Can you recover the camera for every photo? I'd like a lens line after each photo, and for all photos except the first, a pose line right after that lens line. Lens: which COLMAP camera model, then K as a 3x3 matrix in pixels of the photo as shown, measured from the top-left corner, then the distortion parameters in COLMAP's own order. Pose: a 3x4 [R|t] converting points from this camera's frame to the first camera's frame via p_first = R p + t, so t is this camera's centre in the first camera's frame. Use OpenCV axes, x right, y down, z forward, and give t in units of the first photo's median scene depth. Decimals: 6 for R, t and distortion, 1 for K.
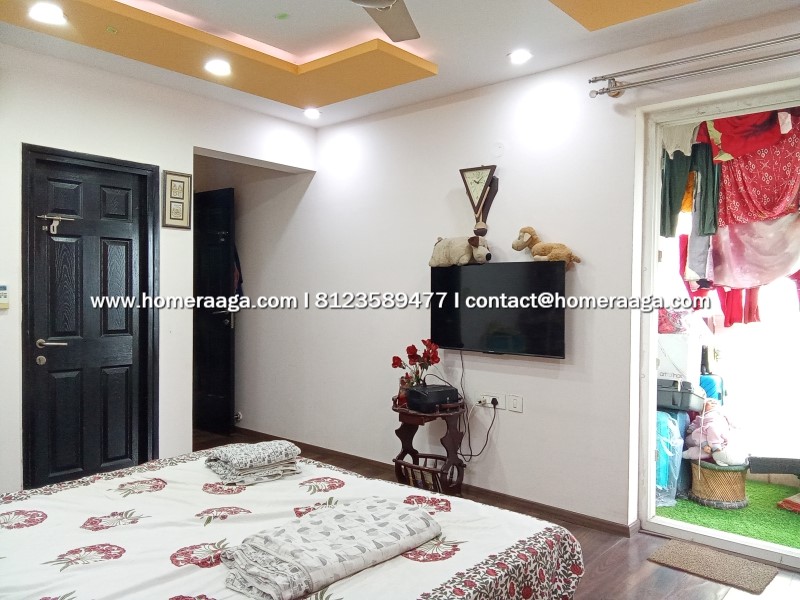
lens RADIAL K [[625.1, 0, 400.0], [0, 625.1, 300.0], [0, 0, 1]] dist [0.076574, -0.121152]
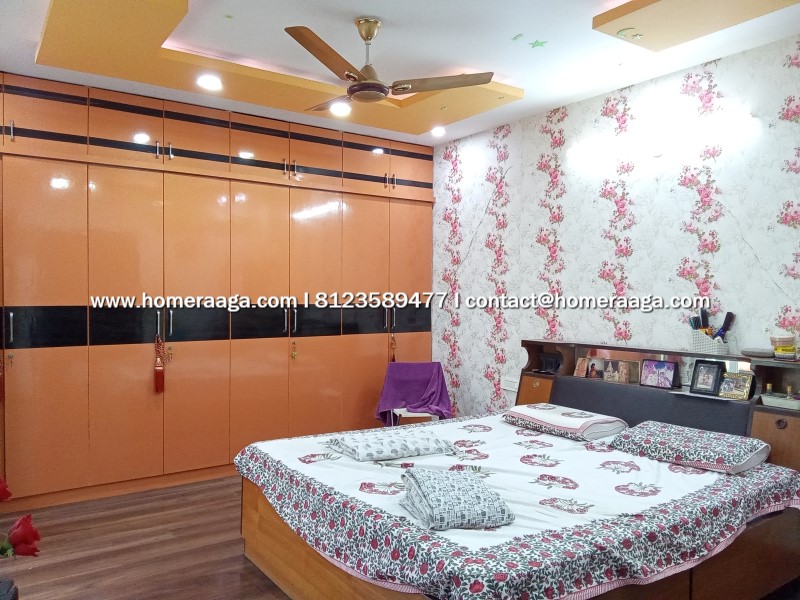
lens RADIAL K [[636.7, 0, 400.0], [0, 636.7, 300.0], [0, 0, 1]] dist [-0.195532, 0.248365]
pose [[-0.974813, -0.008622, 0.222857, -0.247092], [-0.004513, 0.999810, 0.018940, -0.009922], [-0.222978, 0.017457, -0.974667, 1.301631]]
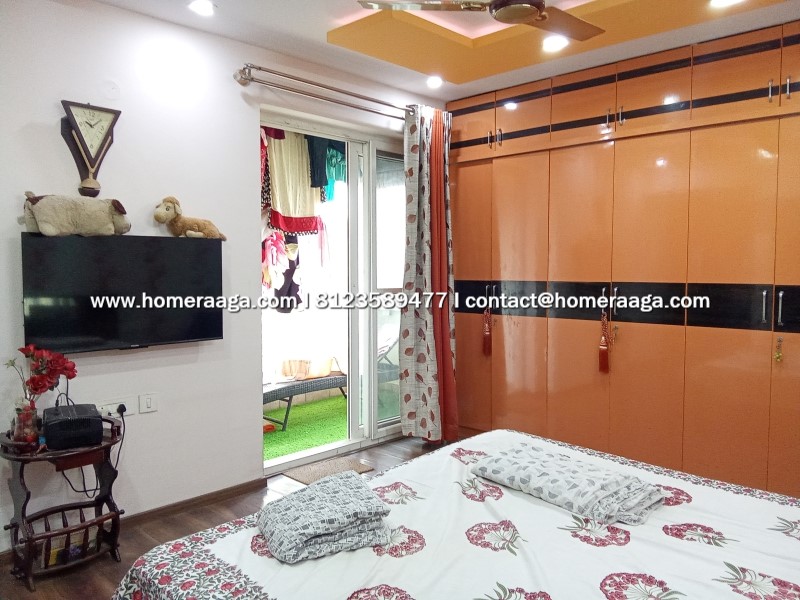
lens RADIAL K [[625.1, 0, 400.0], [0, 625.1, 300.0], [0, 0, 1]] dist [0.076574, -0.121152]
pose [[0.033310, -0.067489, 0.997164, -0.668344], [0.017569, 0.997603, 0.066931, -0.025968], [-0.999291, 0.015290, 0.034416, 0.647489]]
